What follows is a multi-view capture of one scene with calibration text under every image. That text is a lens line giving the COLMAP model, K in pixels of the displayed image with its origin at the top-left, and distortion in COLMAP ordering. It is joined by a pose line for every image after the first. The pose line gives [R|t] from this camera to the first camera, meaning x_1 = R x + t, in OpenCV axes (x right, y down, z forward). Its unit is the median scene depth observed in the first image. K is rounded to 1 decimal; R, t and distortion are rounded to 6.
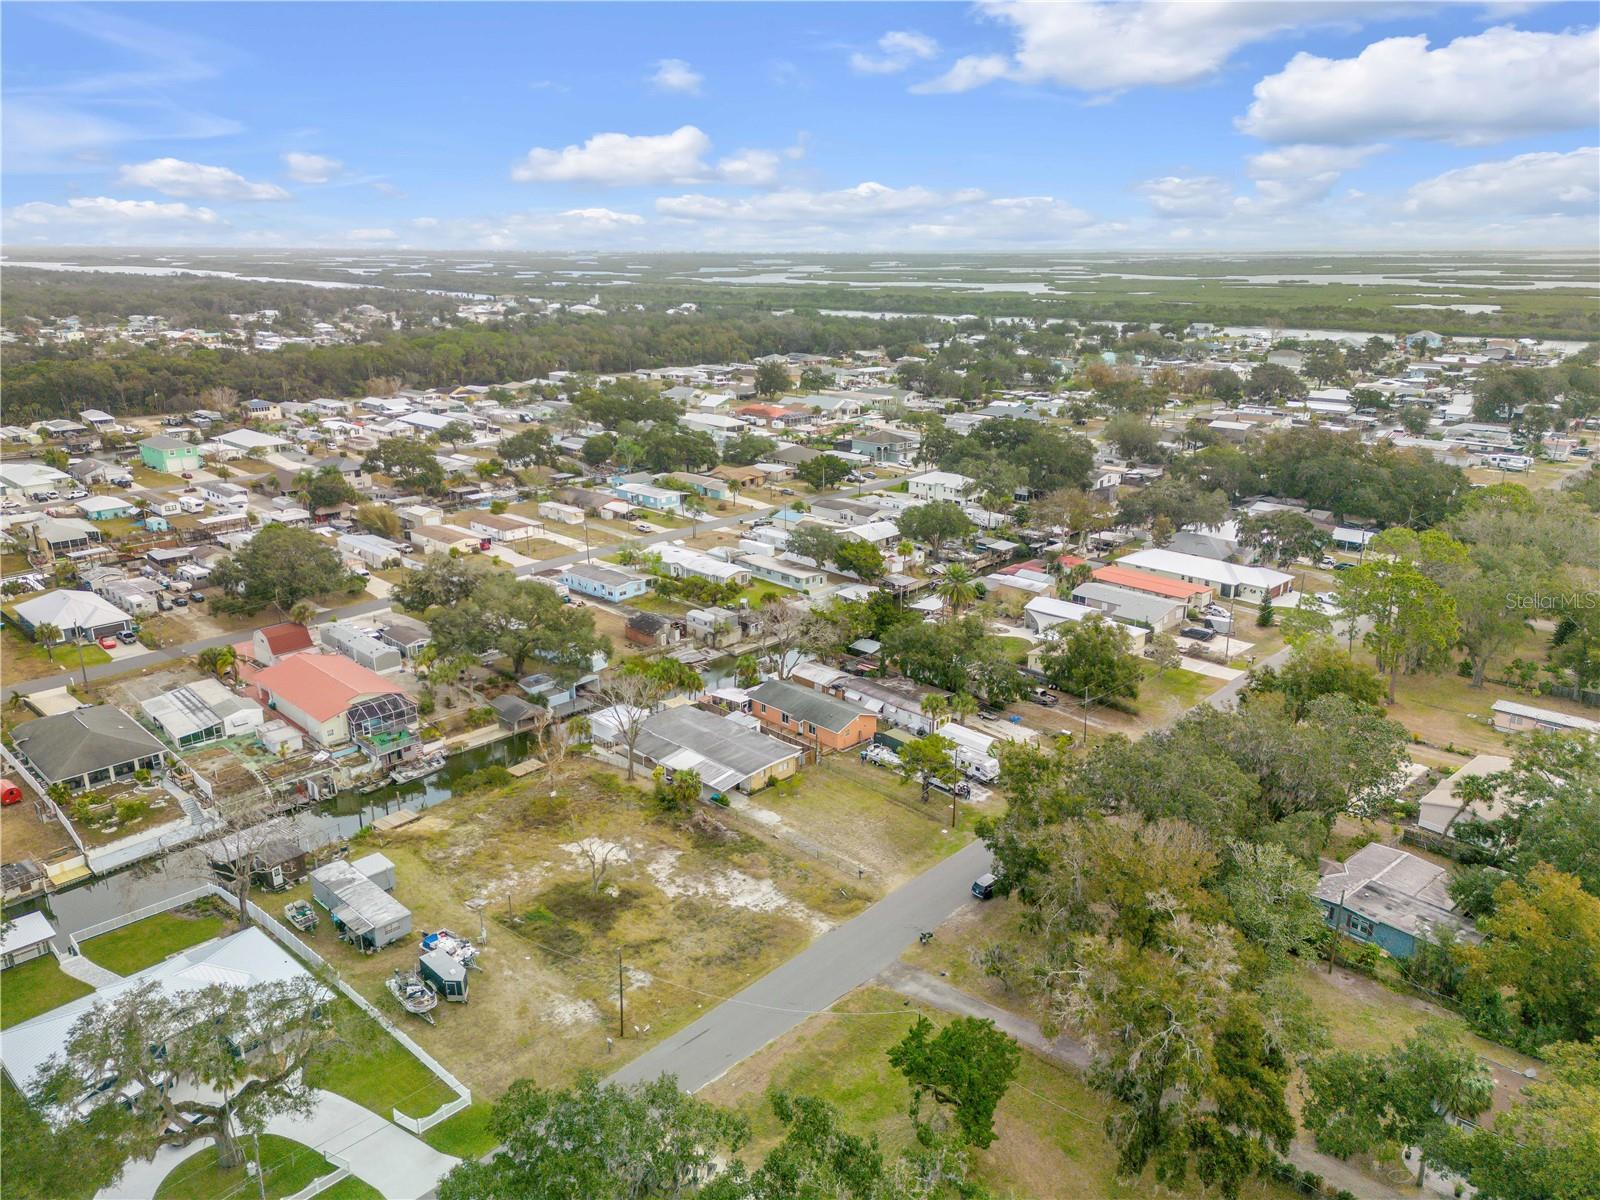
lens RADIAL K [[1137.3, 0, 798.0], [0, 1137.3, 603.6], [0, 0, 1]] dist [0.085658, -0.086869]
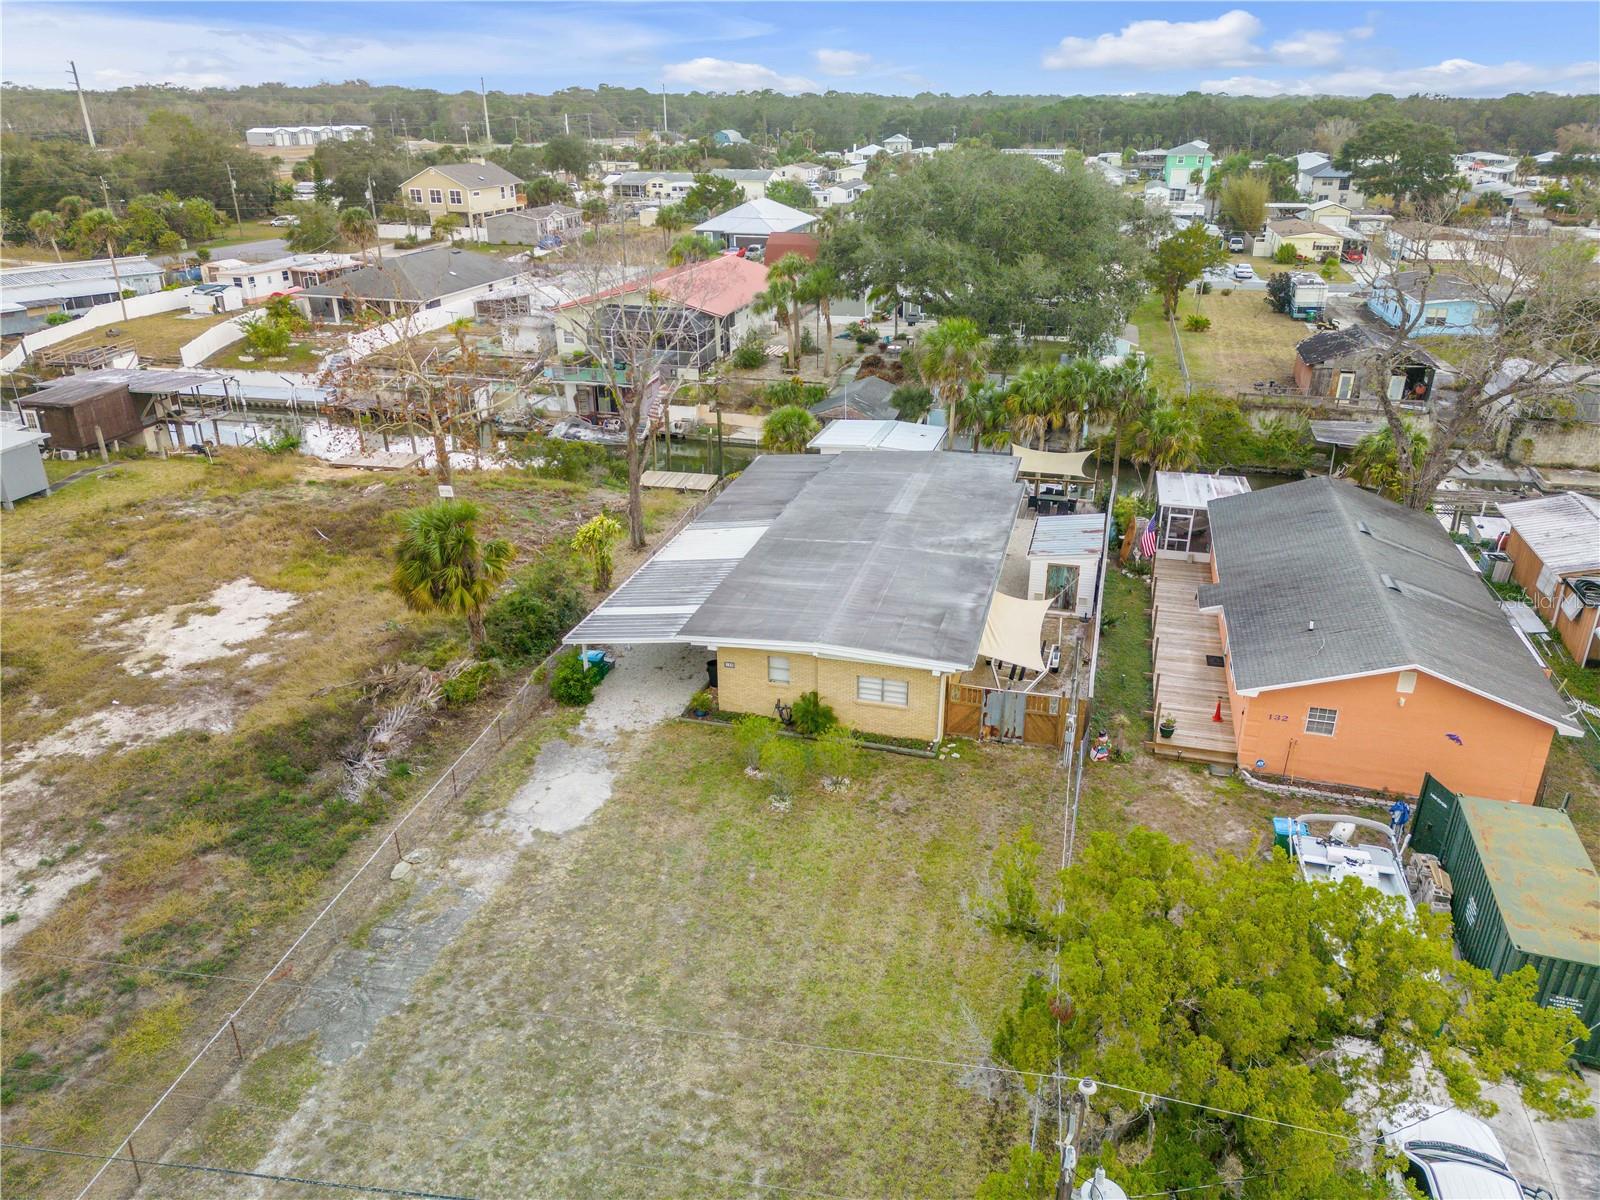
lens RADIAL K [[1137.3, 0, 798.0], [0, 1137.3, 603.6], [0, 0, 1]] dist [0.085658, -0.086869]
pose [[0.503660, 0.352110, -0.788889, 0.143709], [-0.262700, 0.932349, 0.248423, 0.058732], [0.822992, 0.082121, 0.562086, 0.721754]]
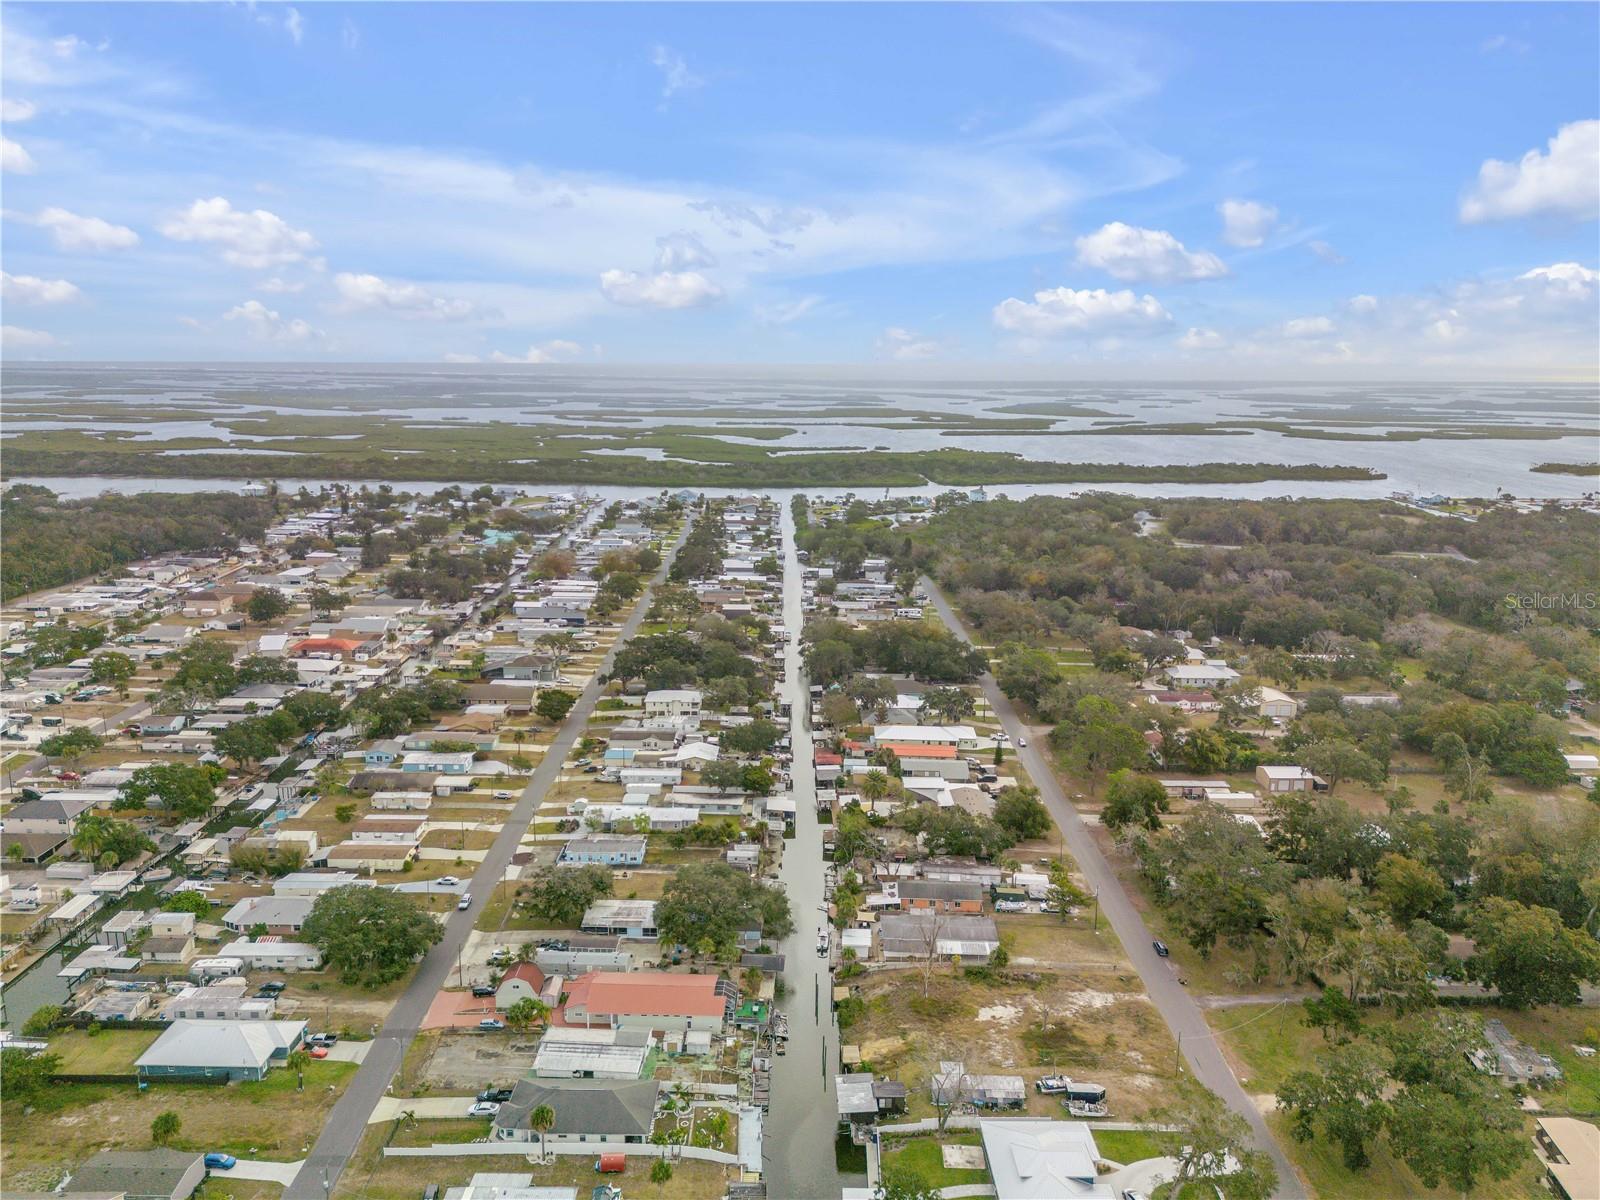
lens RADIAL K [[1137.3, 0, 798.0], [0, 1137.3, 603.6], [0, 0, 1]] dist [0.085658, -0.086869]
pose [[0.722948, -0.133517, 0.677879, -1.057468], [0.193283, 0.981058, -0.012901, -0.288013], [-0.663316, 0.140349, 0.735061, -0.057378]]
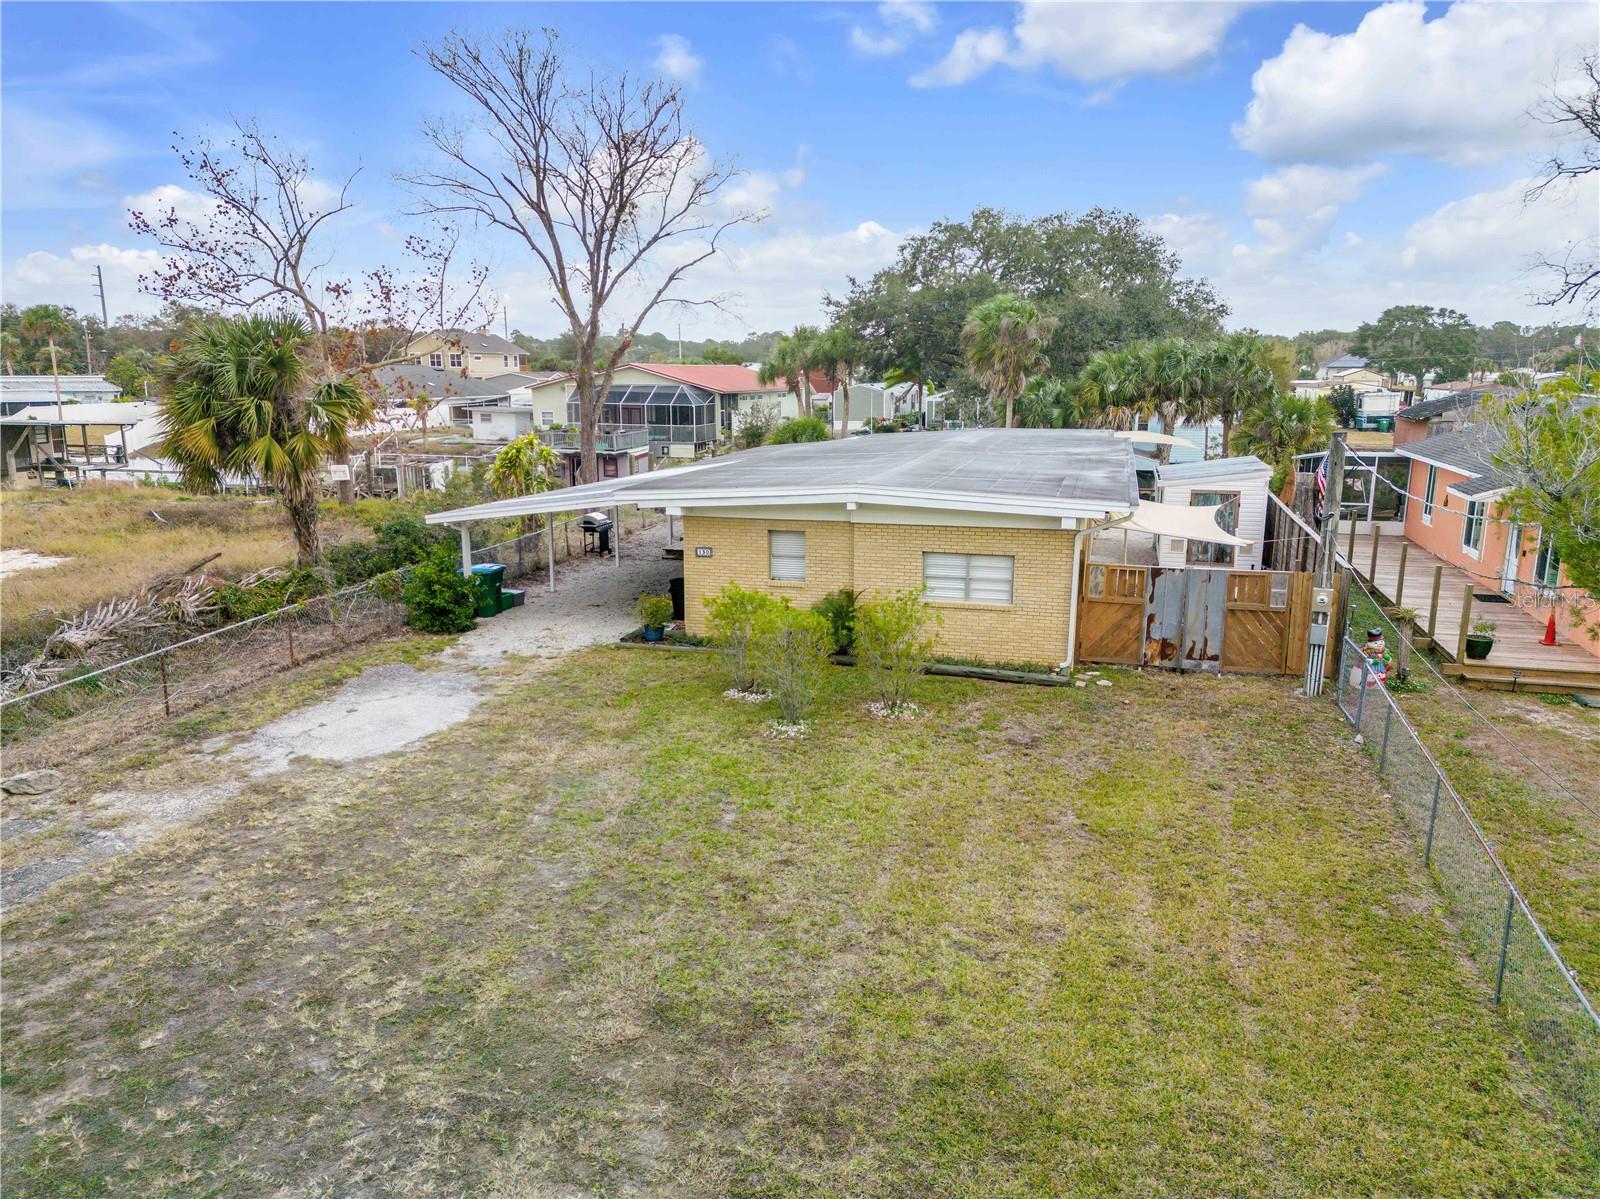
lens RADIAL K [[1137.3, 0, 798.0], [0, 1137.3, 603.1], [0, 0, 1]] dist [0.085658, -0.086869]
pose [[0.498164, 0.186500, -0.846788, 0.084355], [-0.268682, 0.961728, 0.053750, 0.123896], [0.824404, 0.200740, 0.529208, 0.776719]]
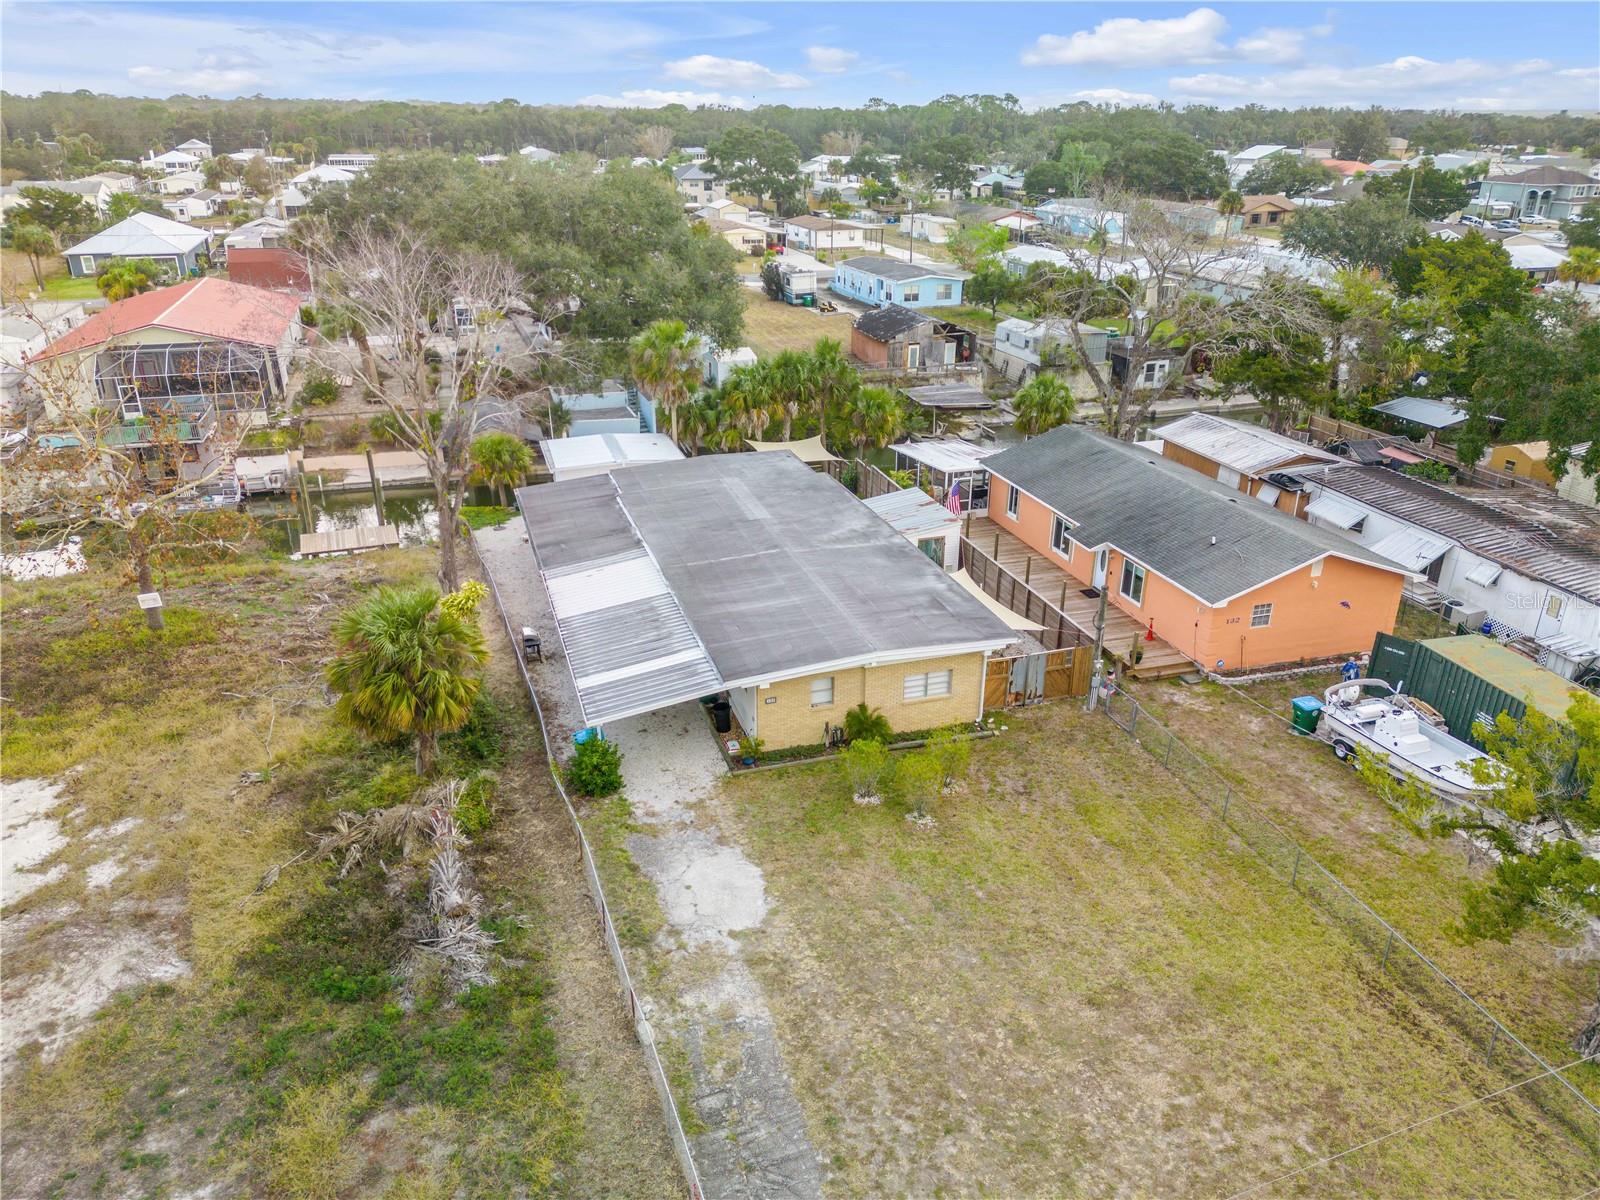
lens RADIAL K [[1137.3, 0, 798.0], [0, 1137.3, 603.6], [0, 0, 1]] dist [0.085658, -0.086869]
pose [[0.889319, 0.189186, -0.416317, 0.052846], [-0.145872, 0.980210, 0.133829, 0.083183], [0.433397, -0.058288, 0.899316, 0.655987]]
